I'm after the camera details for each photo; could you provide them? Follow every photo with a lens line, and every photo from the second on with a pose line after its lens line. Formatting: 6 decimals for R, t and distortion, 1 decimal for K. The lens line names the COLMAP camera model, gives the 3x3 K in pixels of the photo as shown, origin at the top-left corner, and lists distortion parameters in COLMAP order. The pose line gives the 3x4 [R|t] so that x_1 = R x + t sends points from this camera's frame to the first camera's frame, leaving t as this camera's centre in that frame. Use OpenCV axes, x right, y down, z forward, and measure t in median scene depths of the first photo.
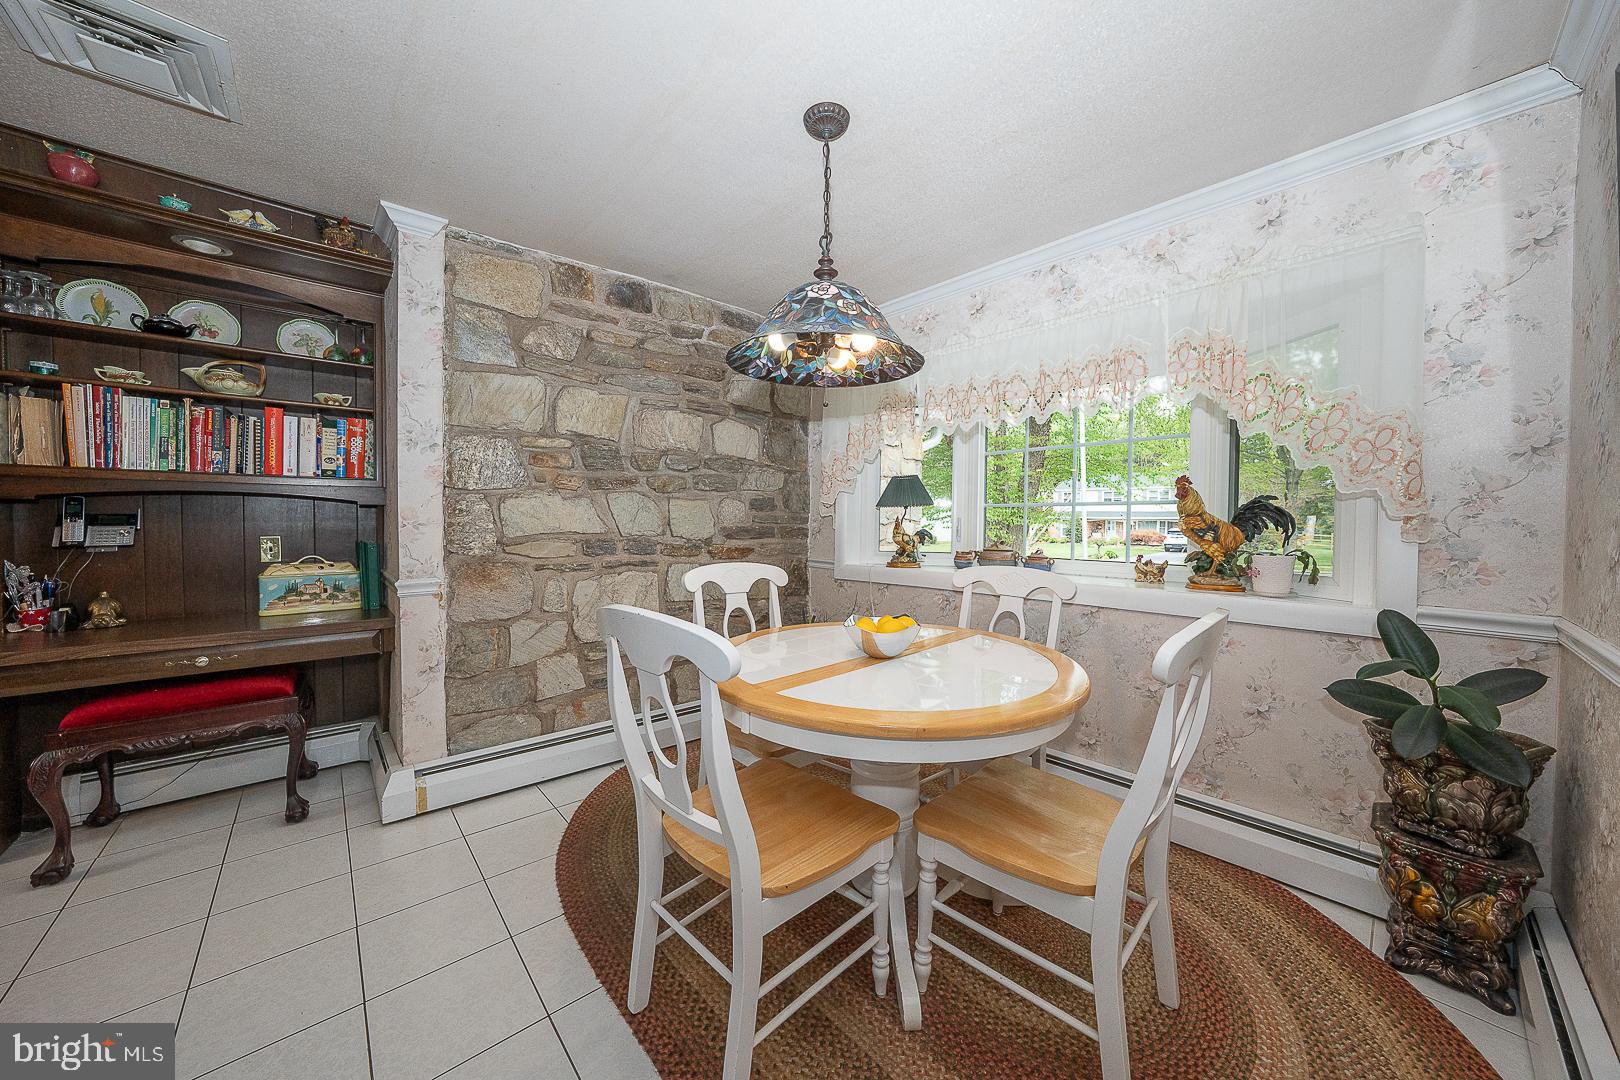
lens RADIAL K [[549.7, 0, 812.6], [0, 549.7, 537.6], [0, 0, 1]] dist [-0.011415, 0.000801]
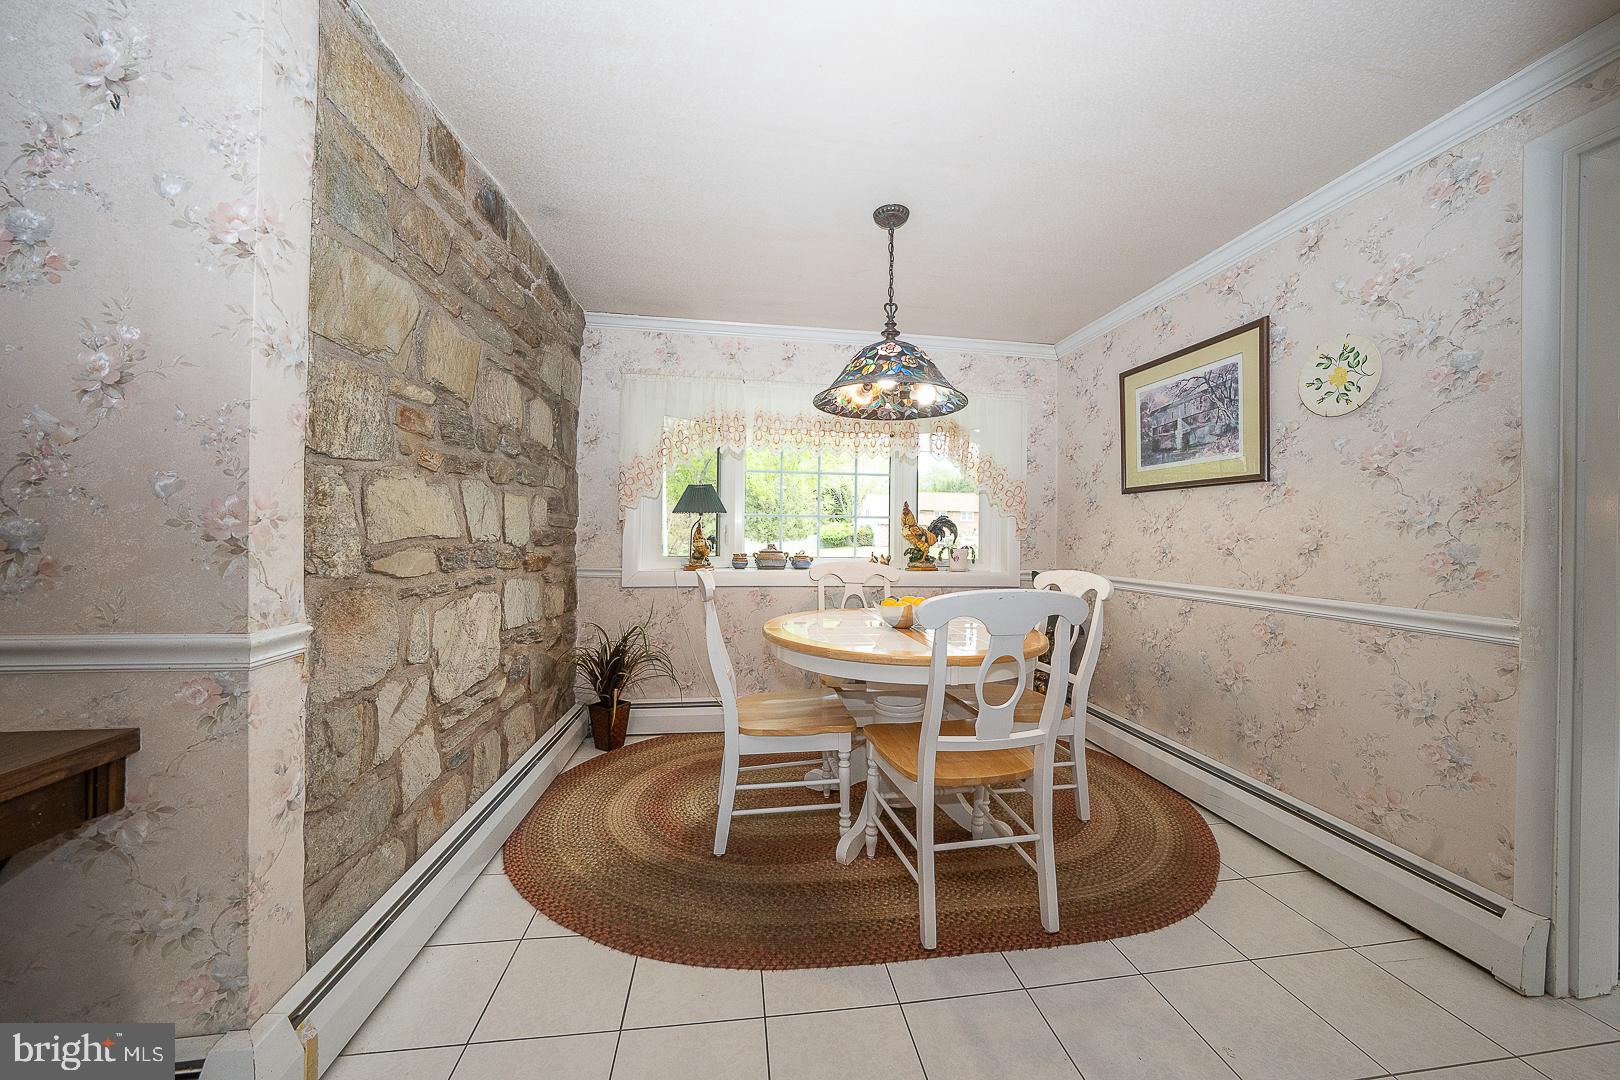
lens RADIAL K [[549.7, 0, 805.2], [0, 549.7, 533.0], [0, 0, 1]] dist [-0.011415, 0.000801]
pose [[0.569411, 0.006698, 0.822025, -0.750133], [0.011737, 0.999799, -0.016277, 0.002358], [-0.821969, 0.018917, 0.569218, 0.284118]]
